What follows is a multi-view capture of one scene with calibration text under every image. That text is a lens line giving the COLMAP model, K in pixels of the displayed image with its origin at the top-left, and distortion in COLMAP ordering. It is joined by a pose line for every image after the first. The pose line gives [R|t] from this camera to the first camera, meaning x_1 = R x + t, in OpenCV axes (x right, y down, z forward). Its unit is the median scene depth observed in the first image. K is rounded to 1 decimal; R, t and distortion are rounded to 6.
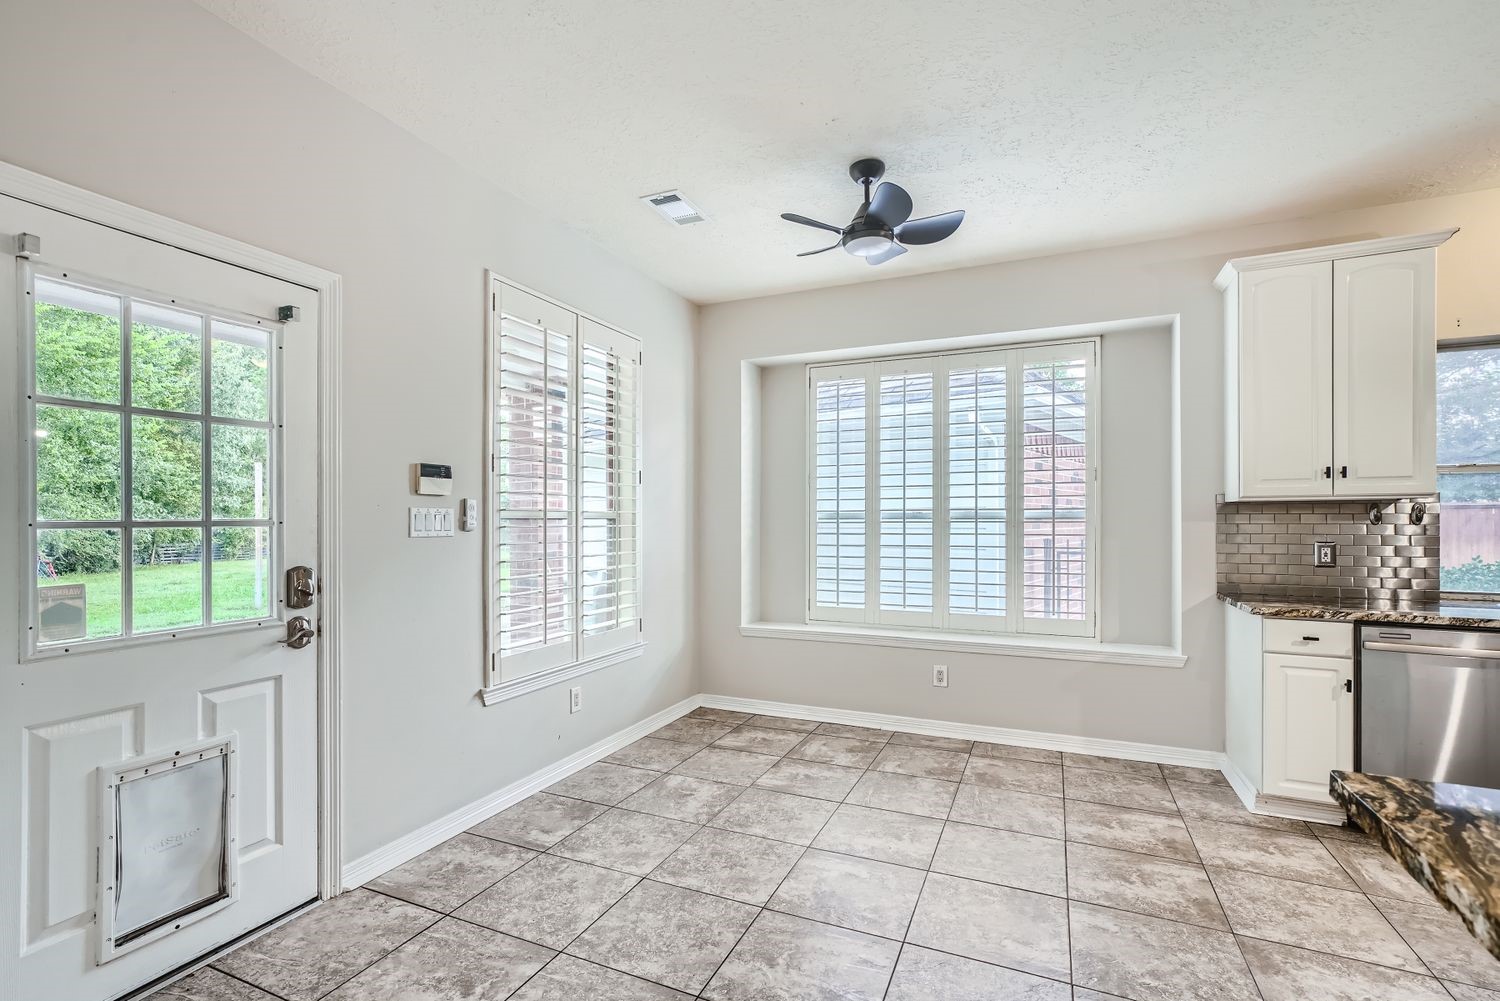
lens RADIAL K [[686.3, 0, 742.2], [0, 686.3, 518.1], [0, 0, 1]] dist [-0.011997, 0.008405]
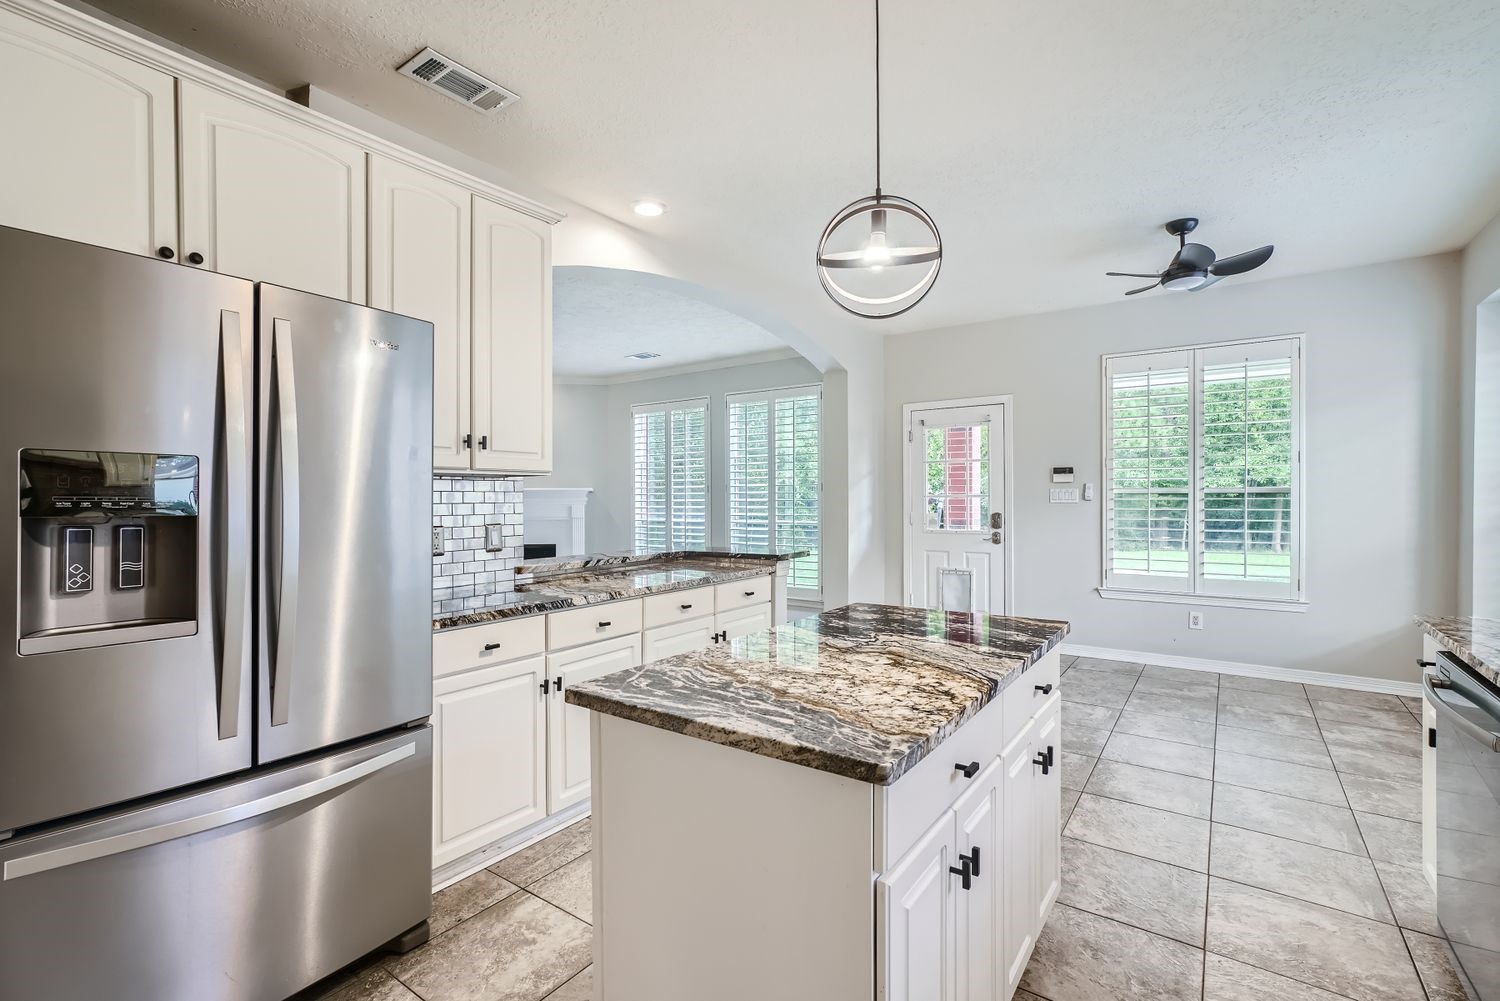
lens RADIAL K [[686.3, 0, 741.1], [0, 686.3, 505.4], [0, 0, 1]] dist [-0.011997, 0.008405]
pose [[-0.201835, 0.016457, -0.979281, 1.525637], [0.007553, 0.999855, 0.015246, -0.003098], [0.979390, -0.004320, -0.201930, 0.415163]]
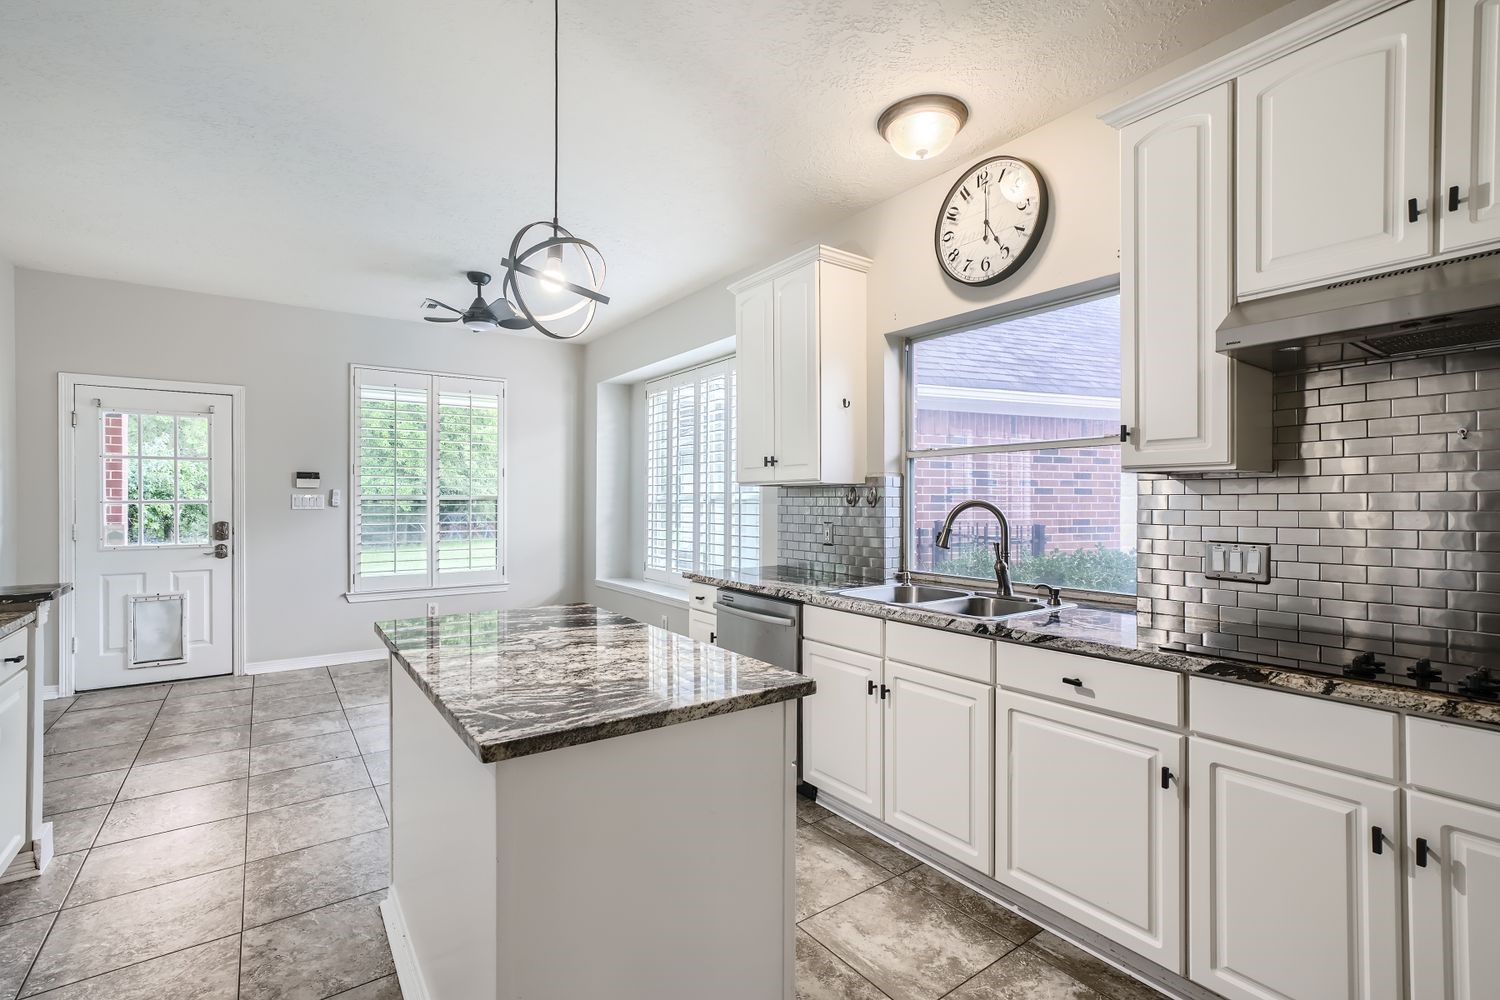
lens RADIAL K [[686.3, 0, 741.7], [0, 686.3, 497.3], [0, 0, 1]] dist [-0.011997, 0.008405]
pose [[0.859609, 0.000044, -0.510952, 1.401070], [-0.000835, 0.999999, -0.001319, -0.004261], [0.510951, 0.001561, 0.859608, -0.032013]]
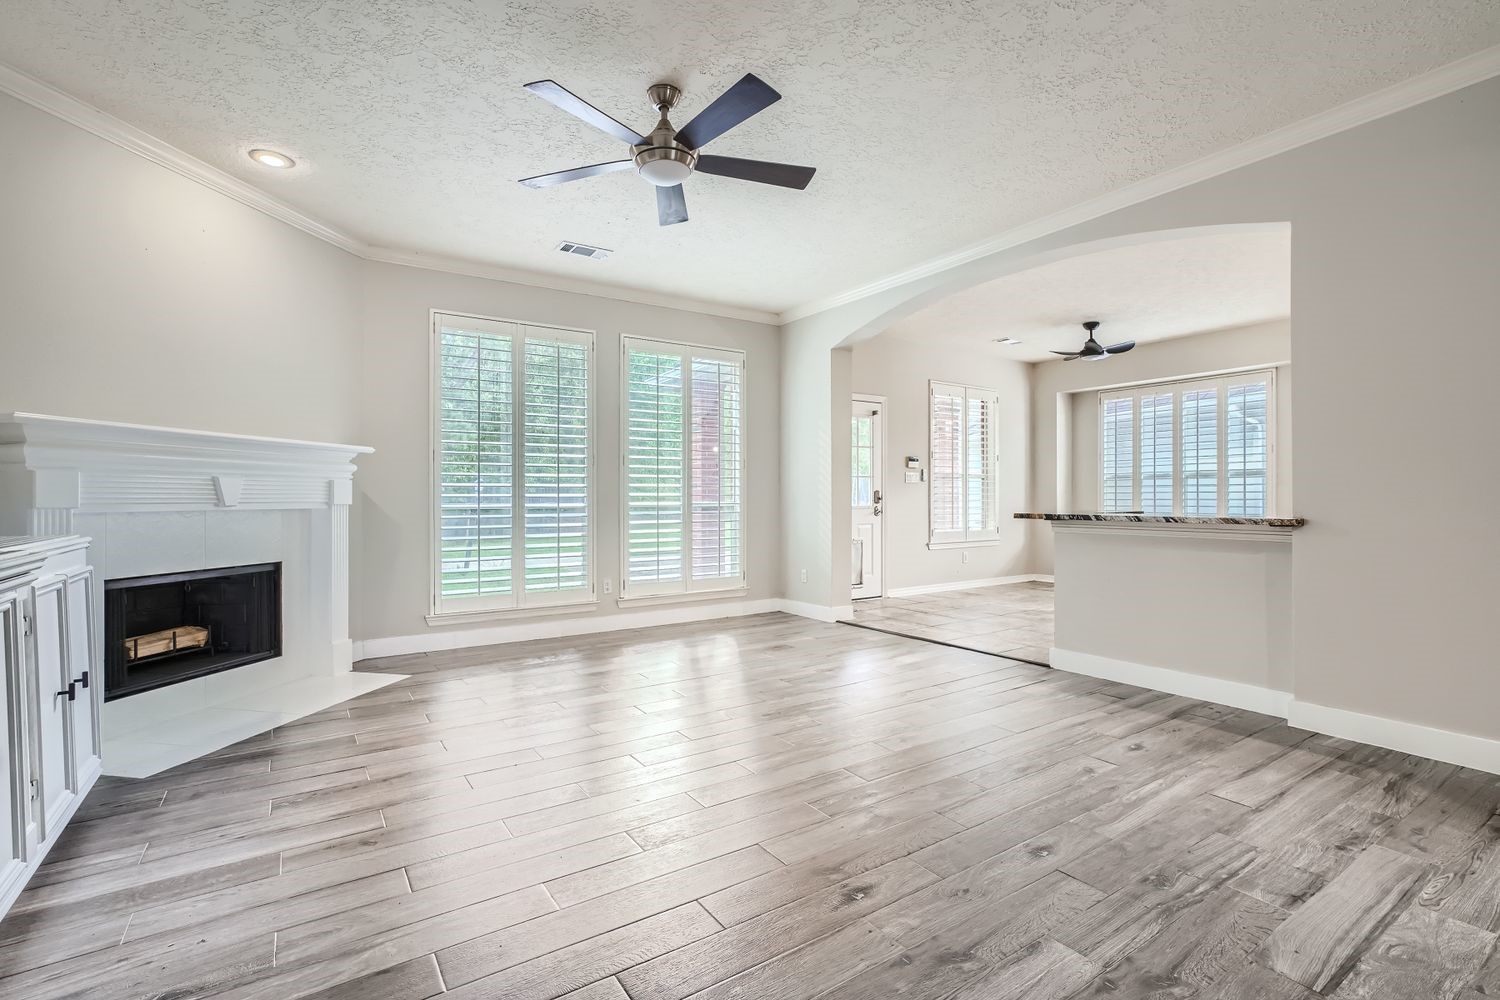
lens RADIAL K [[686.3, 0, 739.0], [0, 686.3, 489.5], [0, 0, 1]] dist [-0.011997, 0.008405]
pose [[0.846491, -0.001157, -0.532402, 0.377797], [-0.001374, 0.999990, -0.004356, 0.058802], [0.532402, 0.004419, 0.846480, -1.508131]]
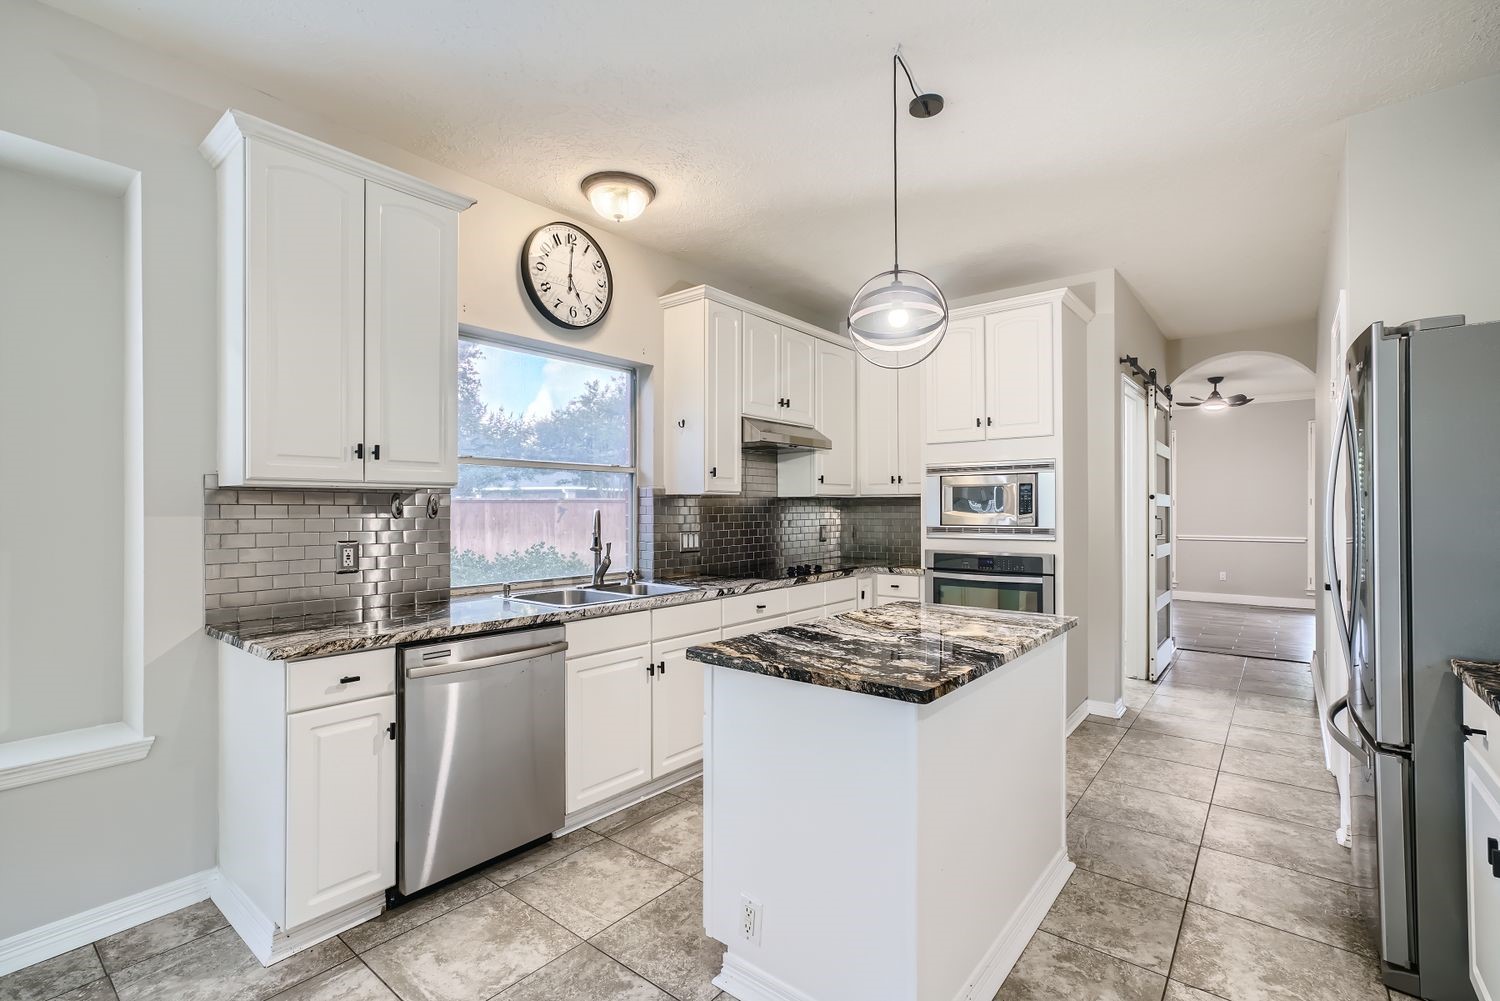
lens RADIAL K [[686.3, 0, 744.8], [0, 686.3, 507.0], [0, 0, 1]] dist [-0.011997, 0.008405]
pose [[0.260409, 0.005181, 0.965484, 0.224990], [-0.000284, 0.999986, -0.005289, -0.000267], [-0.965498, 0.001103, 0.260407, 0.375778]]
